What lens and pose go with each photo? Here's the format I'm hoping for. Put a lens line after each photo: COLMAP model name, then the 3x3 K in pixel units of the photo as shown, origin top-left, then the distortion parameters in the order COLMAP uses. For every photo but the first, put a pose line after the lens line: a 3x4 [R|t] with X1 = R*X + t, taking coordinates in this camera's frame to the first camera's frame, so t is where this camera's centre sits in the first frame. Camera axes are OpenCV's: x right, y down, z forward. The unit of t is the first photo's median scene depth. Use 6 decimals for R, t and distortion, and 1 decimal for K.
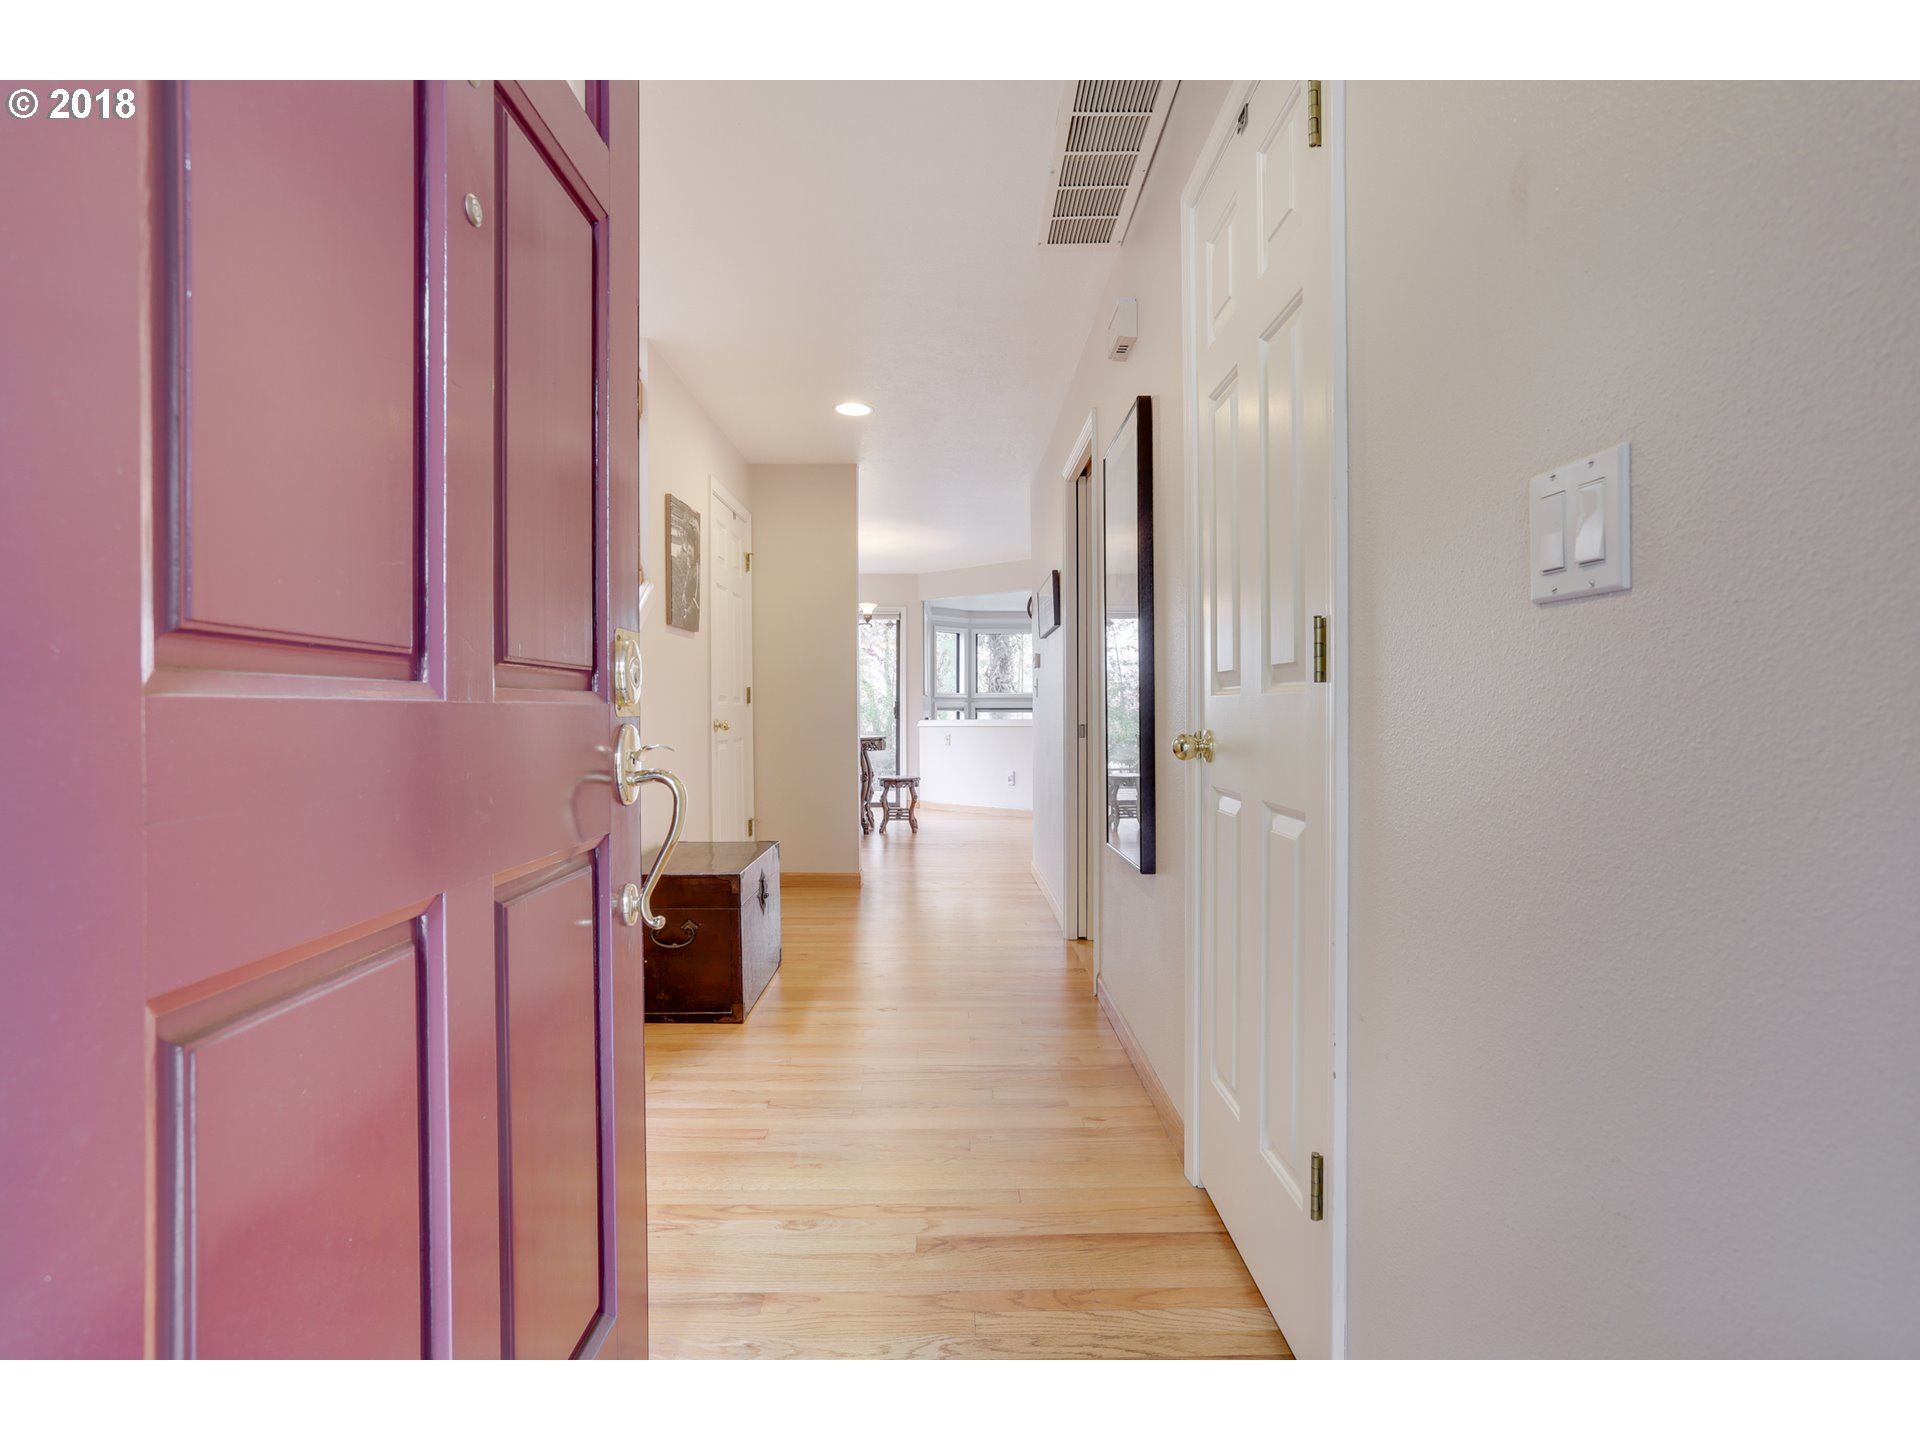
lens RADIAL K [[936.7, 0, 957.1], [0, 936.7, 709.7], [0, 0, 1]] dist [-0.061317, 0.038080]
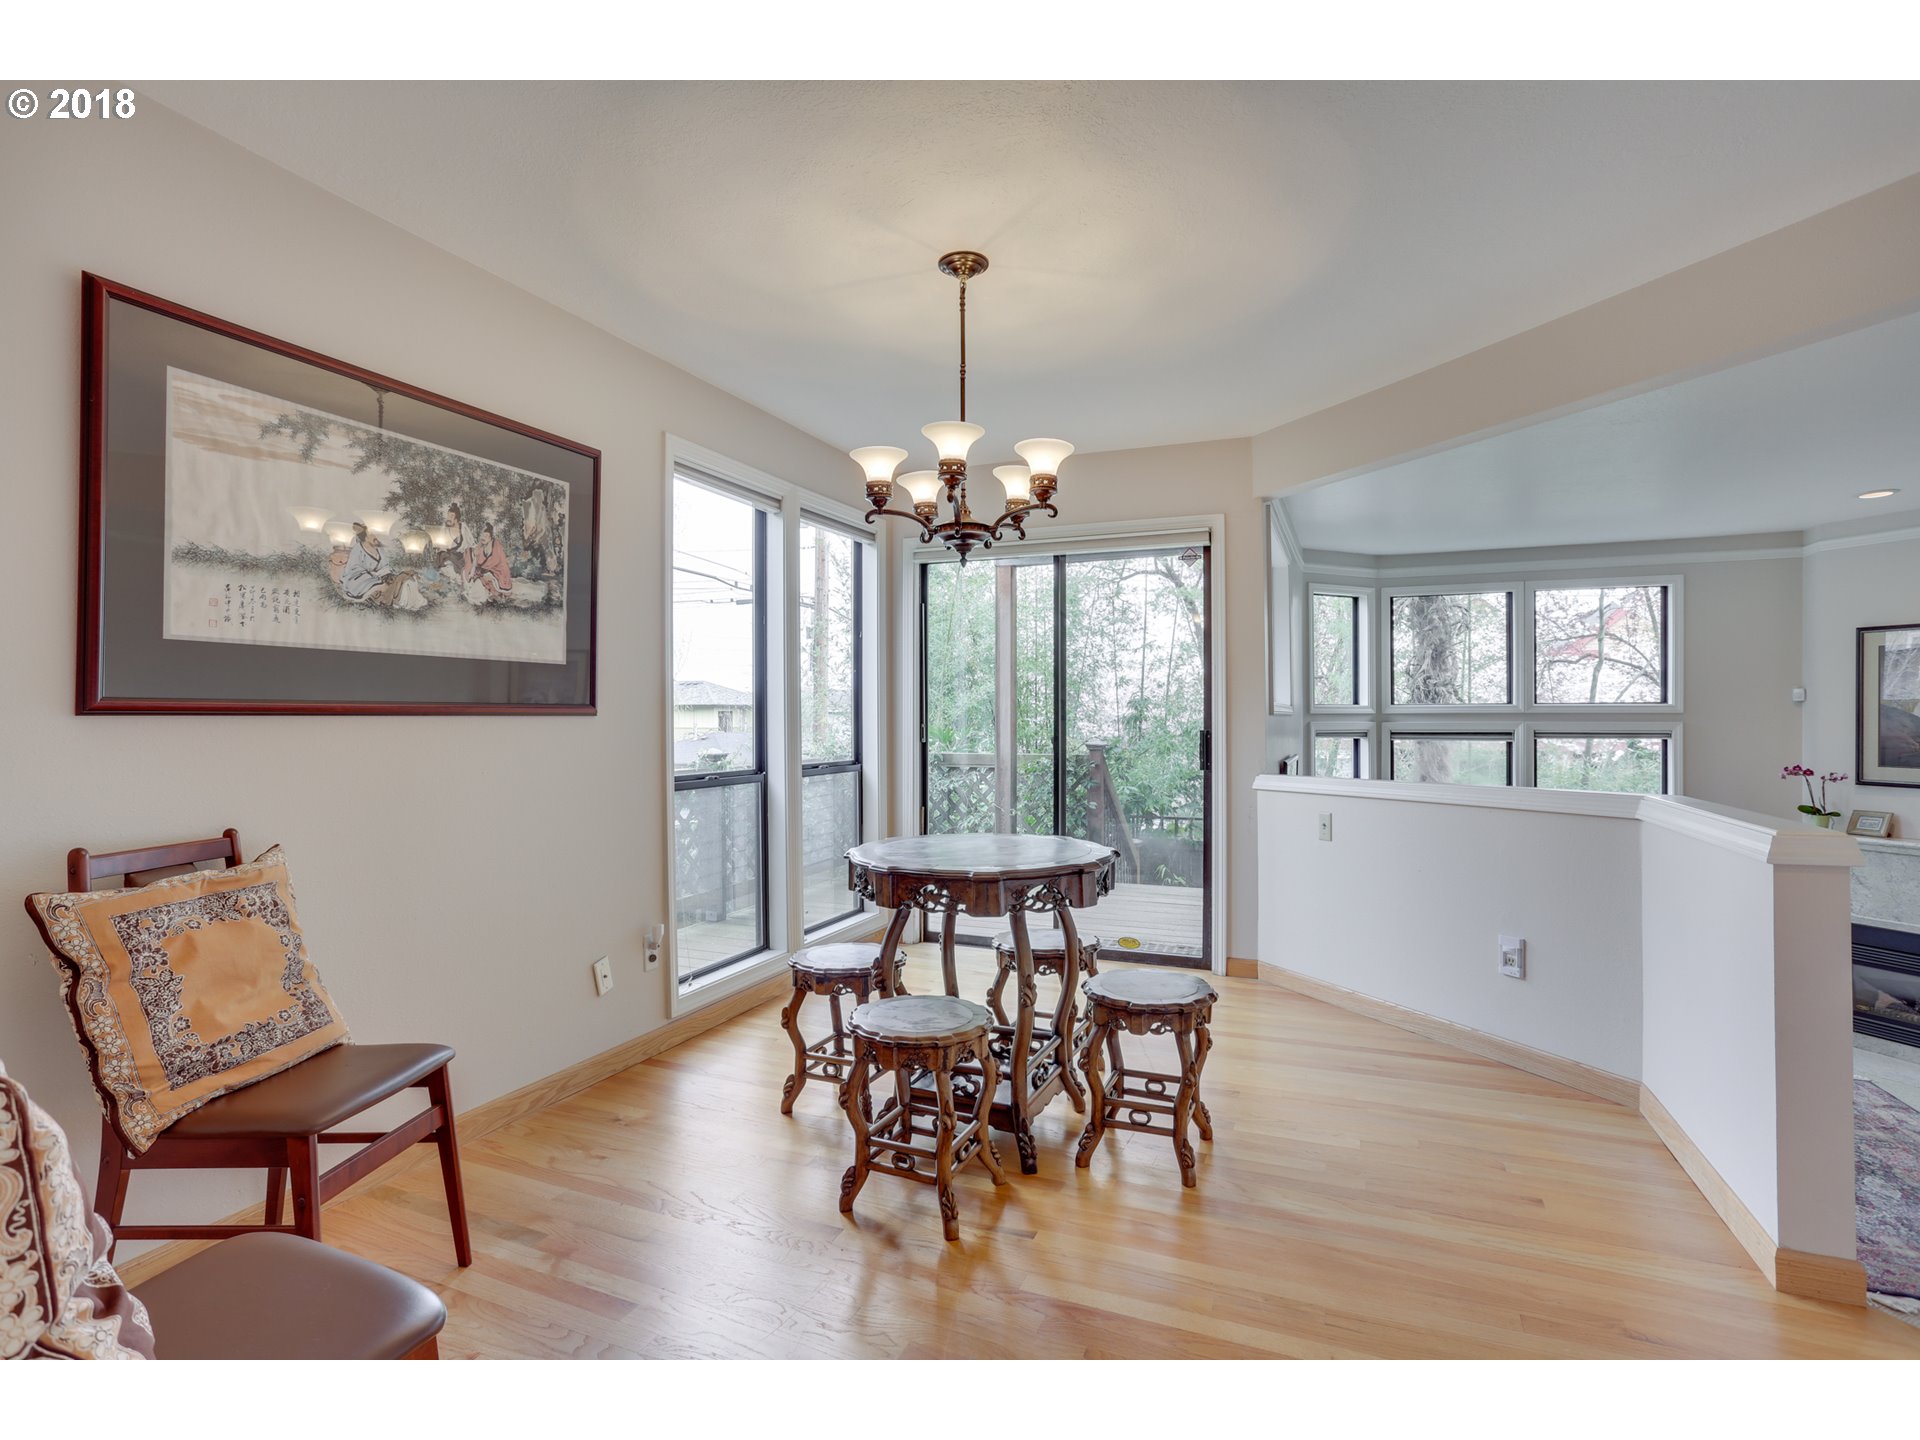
lens RADIAL K [[936.7, 0, 957.1], [0, 936.7, 709.7], [0, 0, 1]] dist [-0.061317, 0.038080]
pose [[0.917913, -0.000947, -0.396781, 0.001932], [-0.001182, 0.999986, -0.005120, -0.012274], [0.396780, 0.005169, 0.917899, 0.411452]]
